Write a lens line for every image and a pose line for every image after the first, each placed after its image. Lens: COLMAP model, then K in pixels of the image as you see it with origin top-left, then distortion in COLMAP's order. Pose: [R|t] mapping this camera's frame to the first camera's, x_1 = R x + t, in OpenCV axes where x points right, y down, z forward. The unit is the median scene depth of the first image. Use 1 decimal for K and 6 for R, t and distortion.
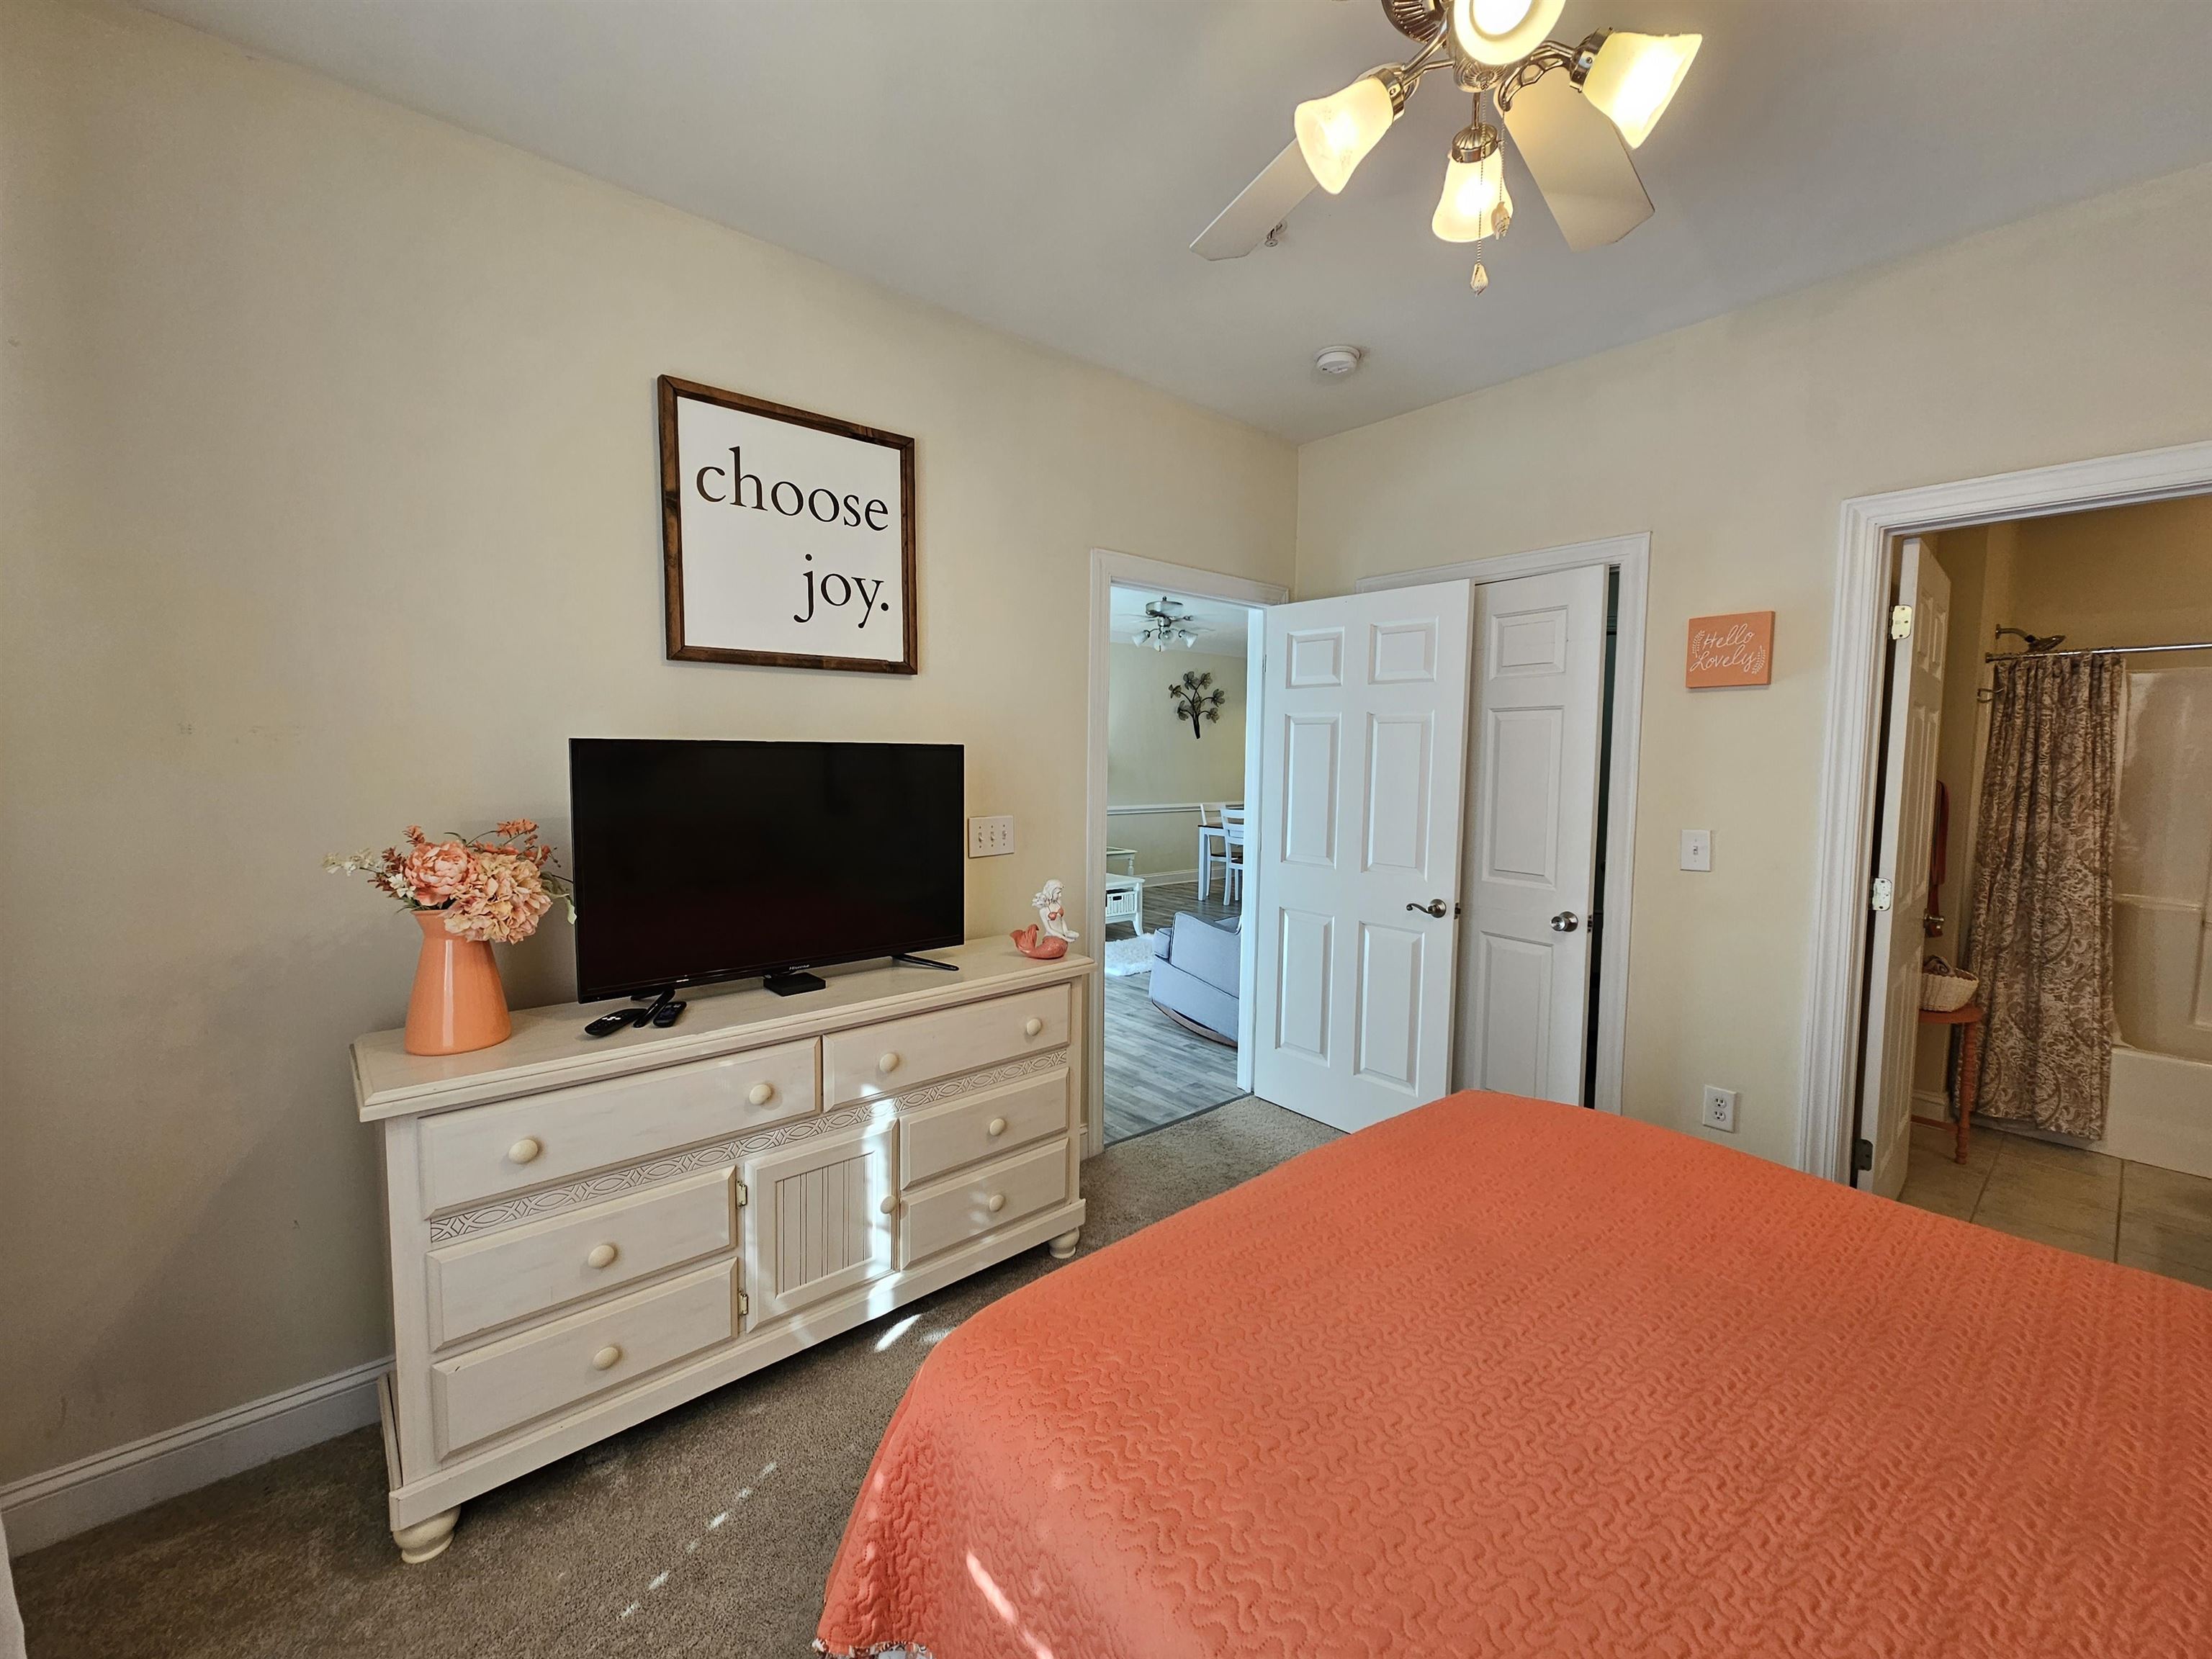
lens RADIAL K [[901.6, 0, 1121.1], [0, 901.6, 814.4], [0, 0, 1]] dist [-0.003546, 0.000864]
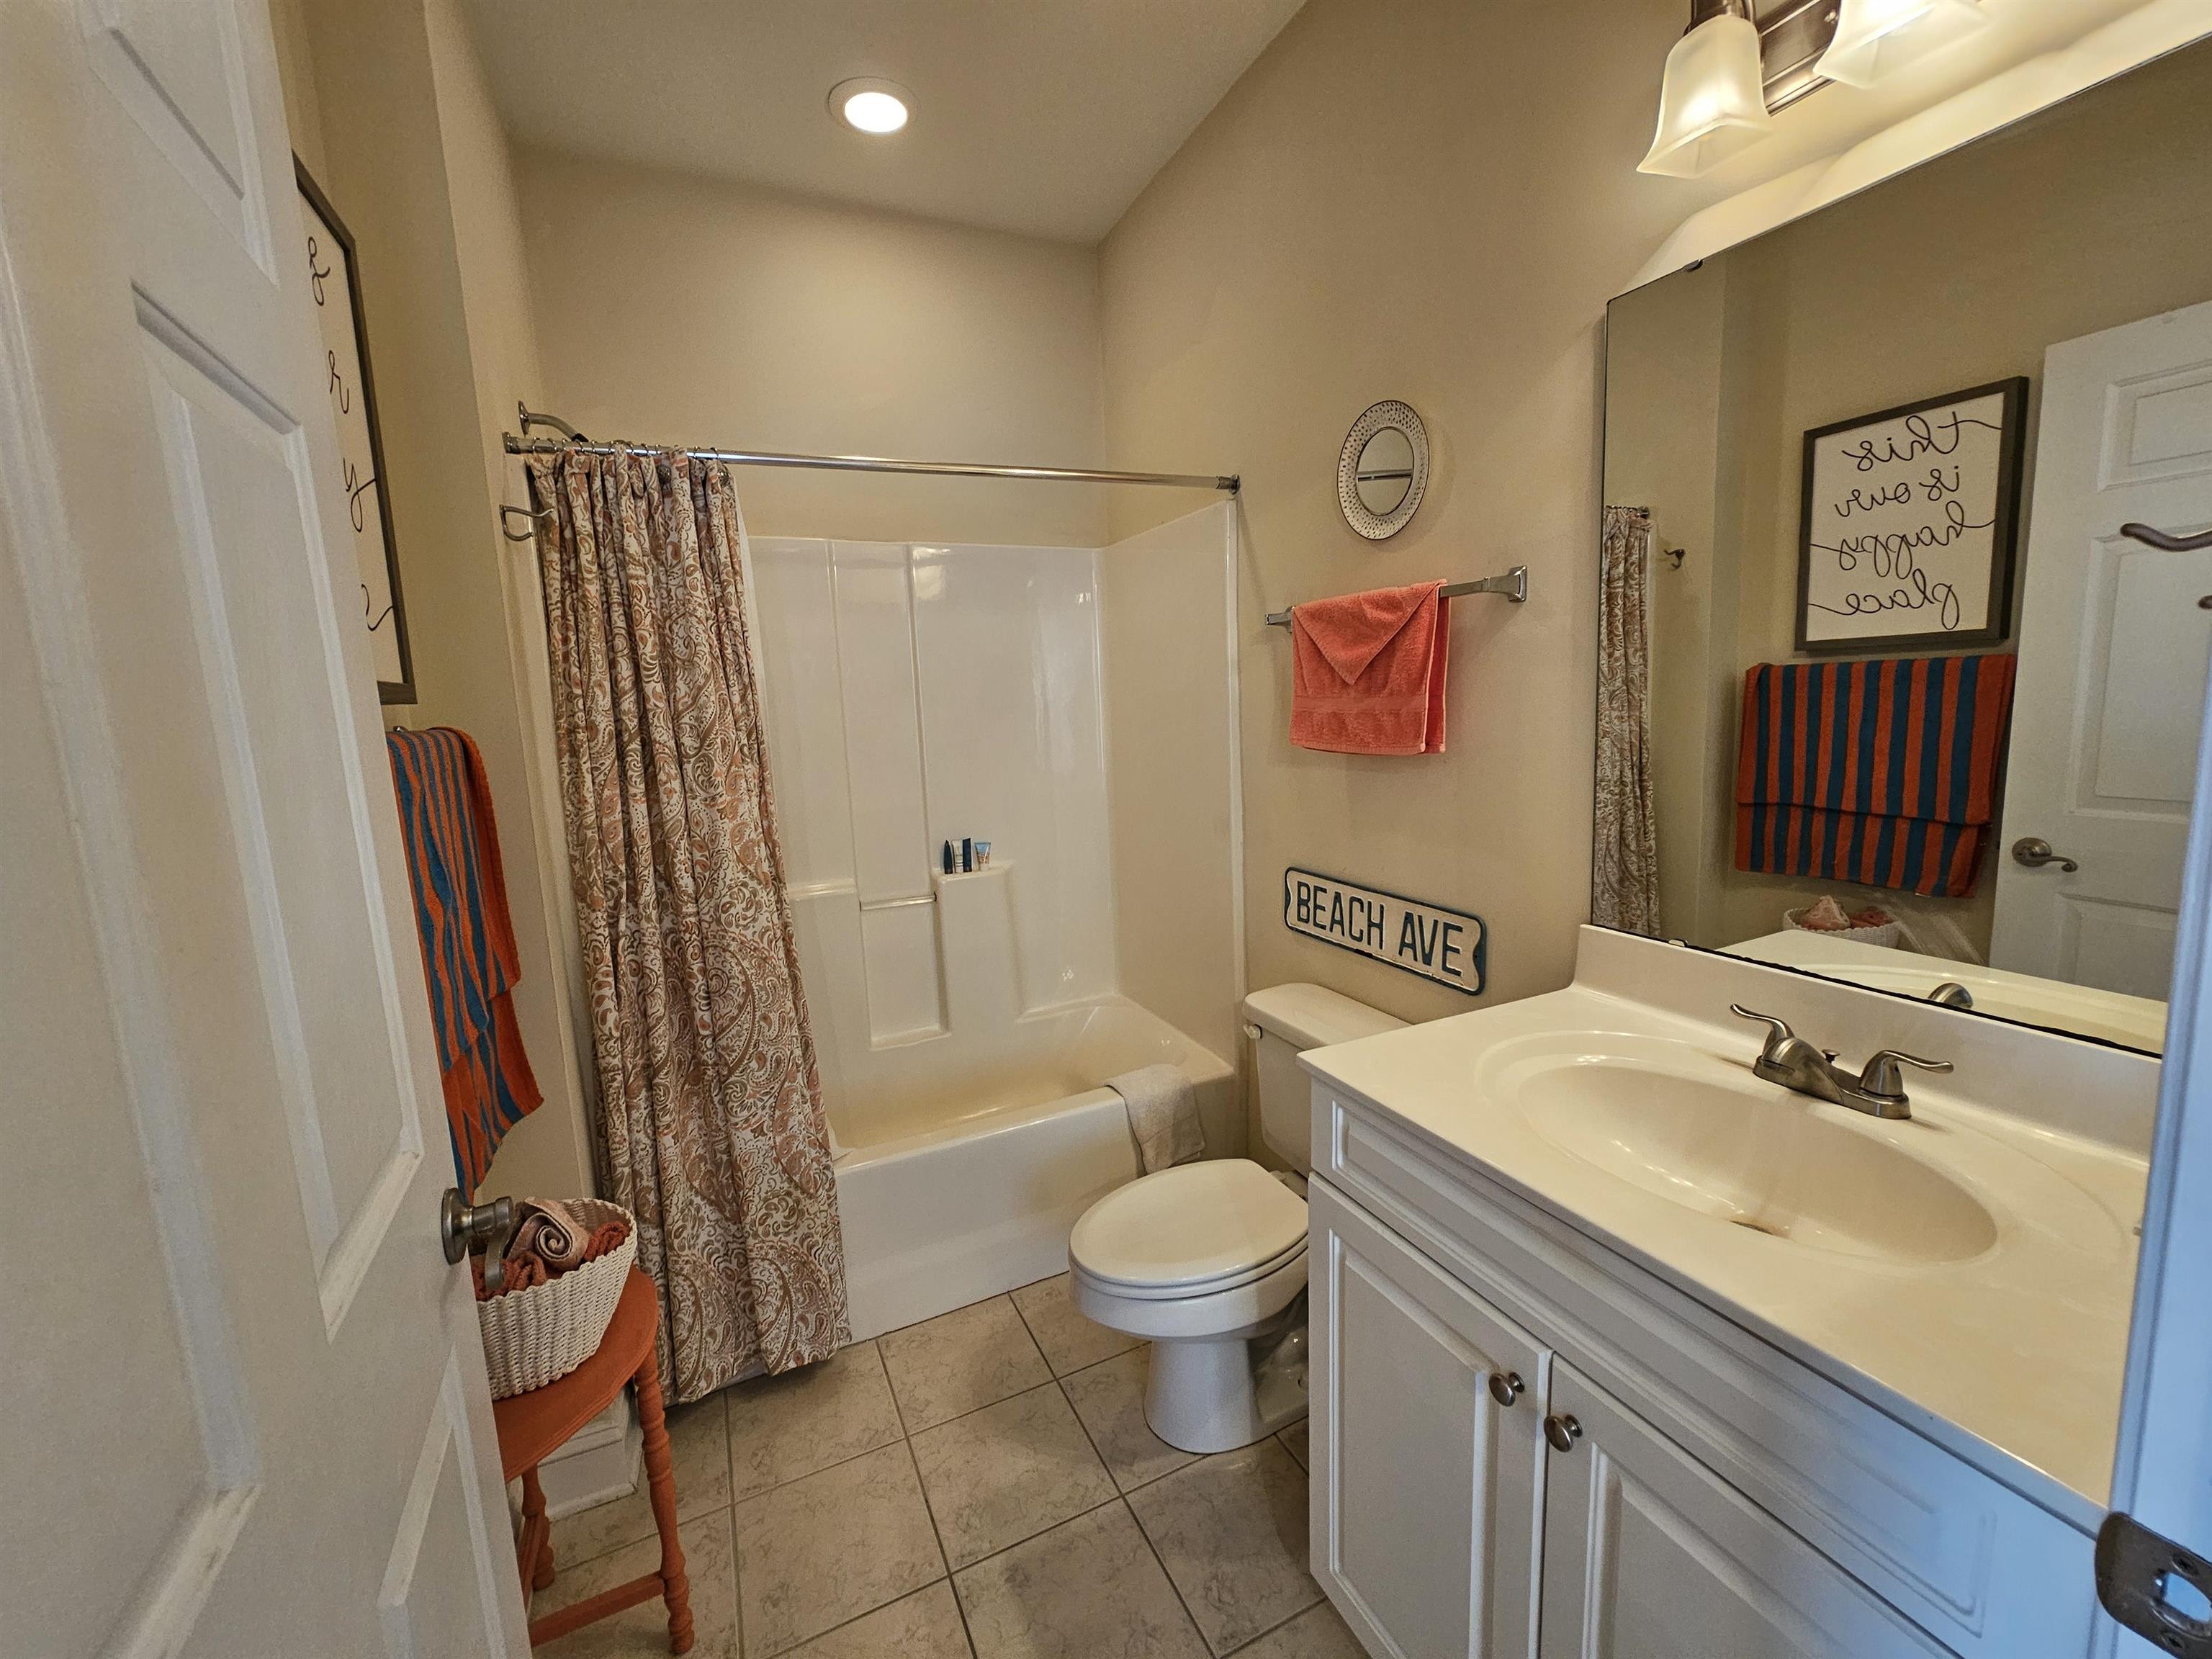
lens RADIAL K [[901.6, 0, 1114.6], [0, 901.6, 823.7], [0, 0, 1]] dist [-0.003546, 0.000864]
pose [[0.295883, -0.152225, 0.943017, 0.629422], [0.123930, 0.984994, 0.120117, -0.007631], [-0.947151, 0.081327, 0.310308, 0.618695]]
